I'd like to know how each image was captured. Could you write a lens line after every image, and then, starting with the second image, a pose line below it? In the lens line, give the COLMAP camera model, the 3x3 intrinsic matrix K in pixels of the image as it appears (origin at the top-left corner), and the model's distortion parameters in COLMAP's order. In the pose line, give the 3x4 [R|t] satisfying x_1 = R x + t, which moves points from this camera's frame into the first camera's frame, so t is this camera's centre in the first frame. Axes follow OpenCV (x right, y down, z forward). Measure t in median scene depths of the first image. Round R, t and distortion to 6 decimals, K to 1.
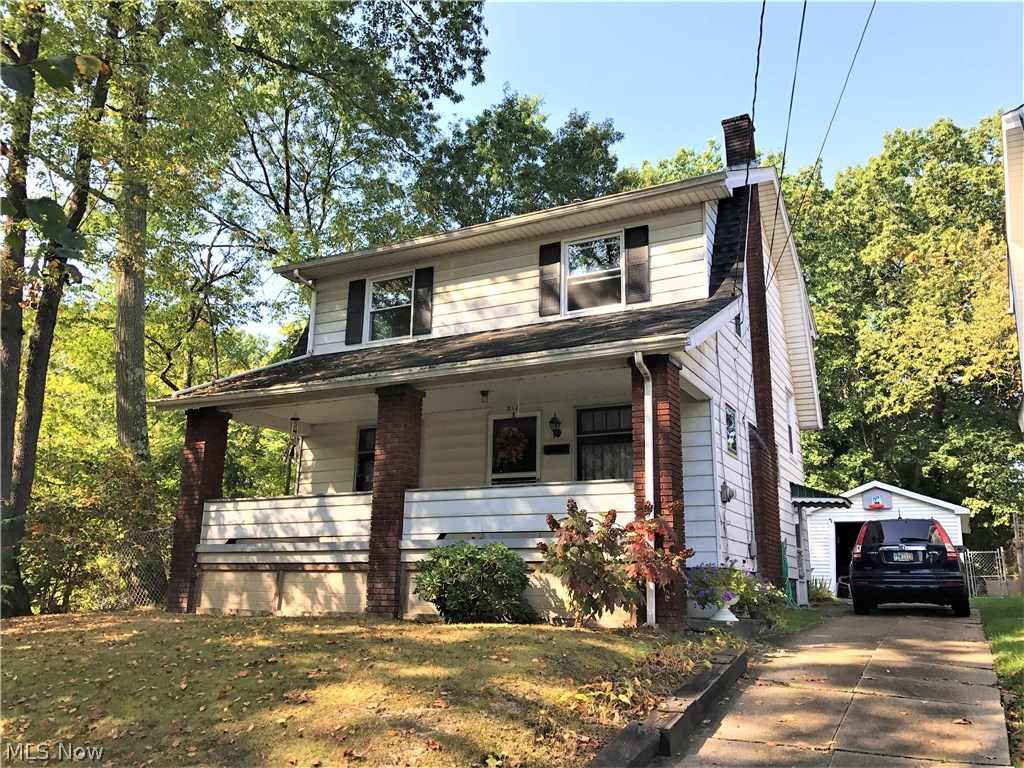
lens RADIAL K [[842.0, 0, 512.0], [0, 842.0, 384.0], [0, 0, 1]] dist [-0.002960, 0.017037]
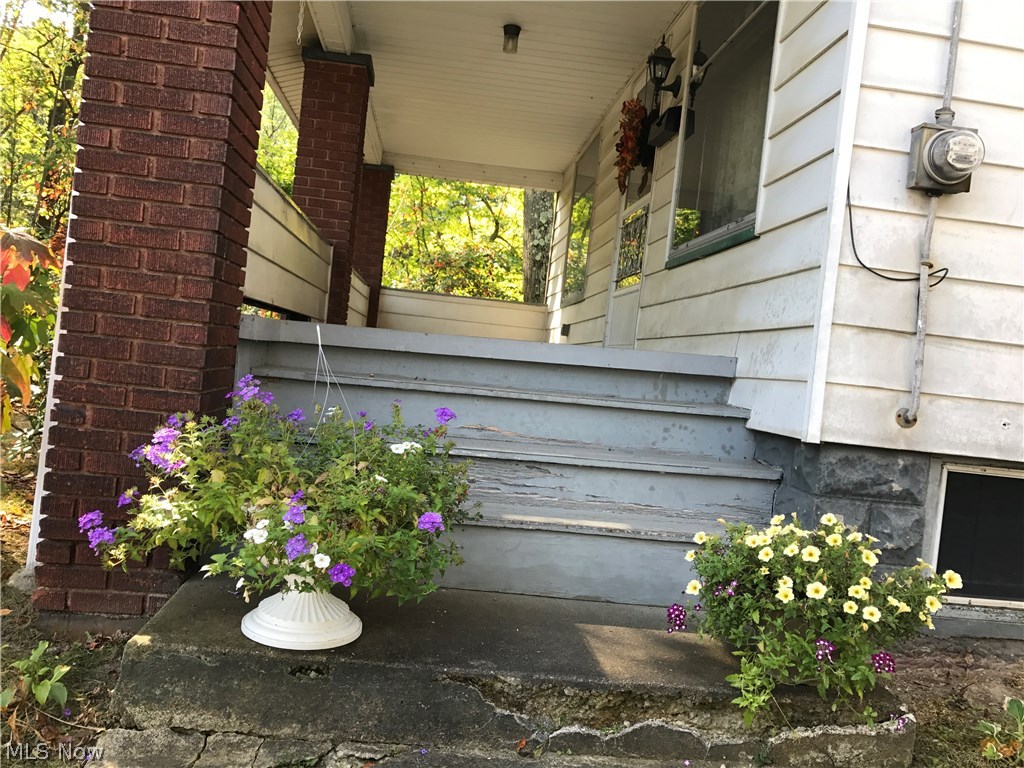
lens RADIAL K [[841.3, 0, 512.0], [0, 841.3, 384.0], [0, 0, 1]] dist [0.083696, 0.004382]
pose [[0.552434, 0.061942, -0.831252, 0.115512], [0.107144, 0.983686, 0.144506, 0.041841], [0.826642, -0.168894, 0.536785, 0.216593]]
